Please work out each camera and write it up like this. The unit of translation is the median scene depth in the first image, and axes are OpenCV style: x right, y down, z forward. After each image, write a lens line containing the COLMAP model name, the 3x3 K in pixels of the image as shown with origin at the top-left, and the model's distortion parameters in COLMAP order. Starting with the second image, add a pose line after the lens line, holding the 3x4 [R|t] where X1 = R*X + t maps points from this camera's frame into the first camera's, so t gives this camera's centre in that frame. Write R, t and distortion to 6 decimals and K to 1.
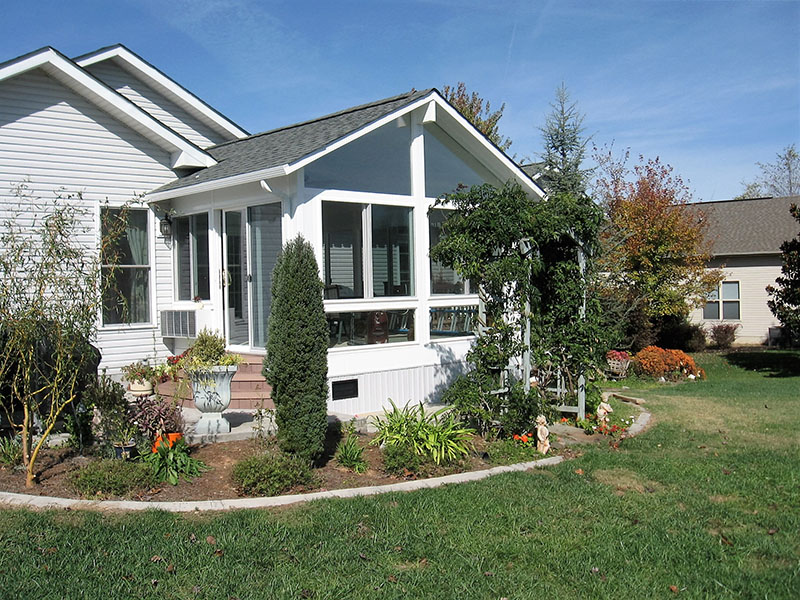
lens RADIAL K [[824.6, 0, 400.0], [0, 824.6, 300.0], [0, 0, 1]] dist [-0.150843, 0.088001]
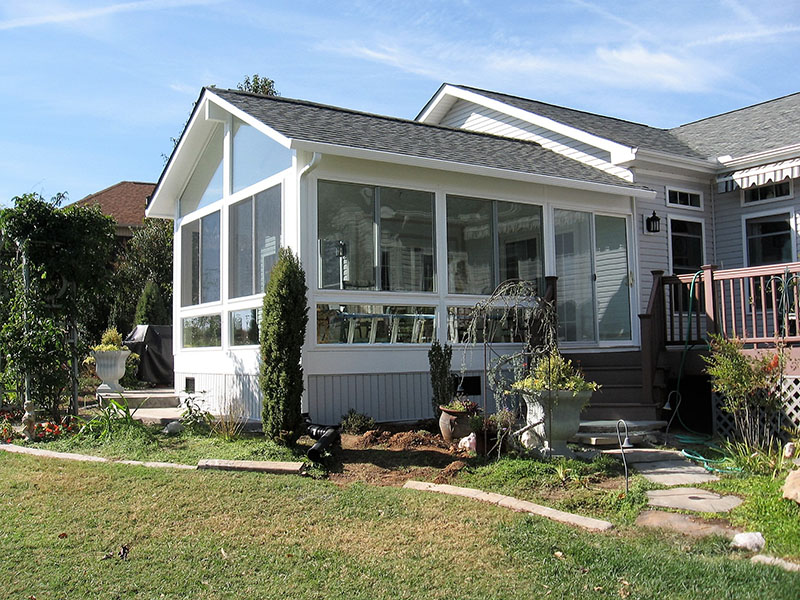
lens RADIAL K [[824.6, 0, 400.0], [0, 824.6, 300.0], [0, 0, 1]] dist [-0.150843, 0.088001]
pose [[-0.189932, -0.039781, -0.980991, 0.913275], [0.001080, 0.999170, -0.040727, 0.032971], [0.981797, -0.008795, -0.189731, 1.375004]]
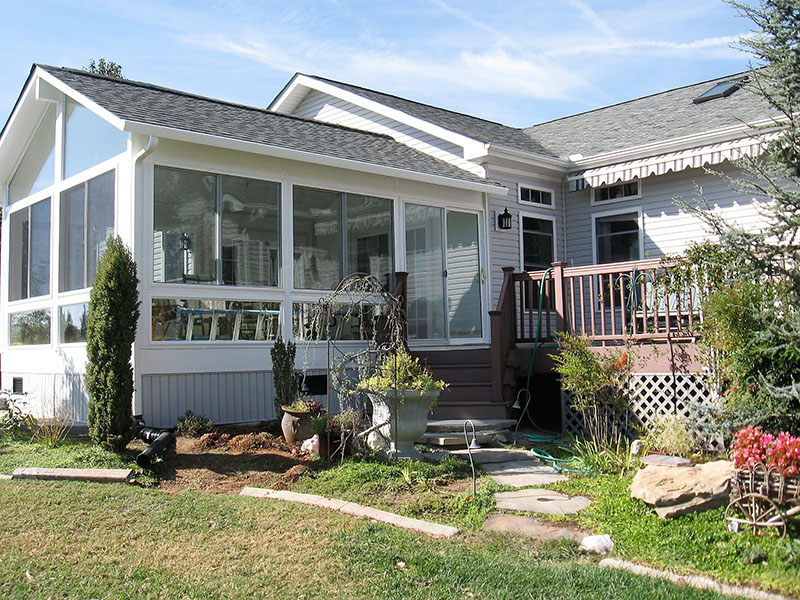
lens RADIAL K [[824.6, 0, 400.0], [0, 824.6, 300.0], [0, 0, 1]] dist [-0.150843, 0.088001]
pose [[-0.018841, -0.038424, -0.999084, 0.877356], [0.001188, 0.999260, -0.038453, 0.034306], [0.999822, -0.001912, -0.018781, 1.382872]]
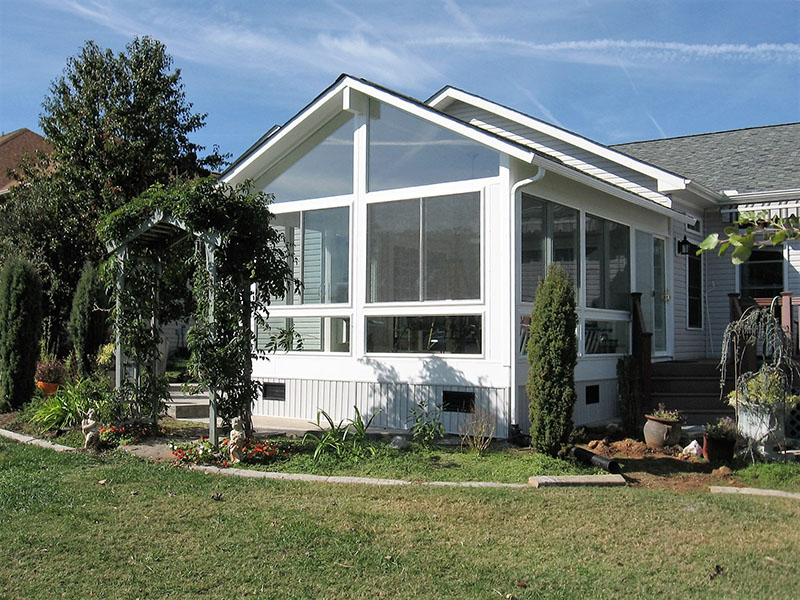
lens RADIAL K [[842.6, 0, 400.0], [0, 842.6, 300.0], [0, 0, 1]] dist [-0.105023, 0.009718]
pose [[0.176373, -0.022231, -0.984072, 0.936429], [-0.030587, 0.999138, -0.028053, 0.015396], [0.983848, 0.035048, 0.175541, 0.883843]]
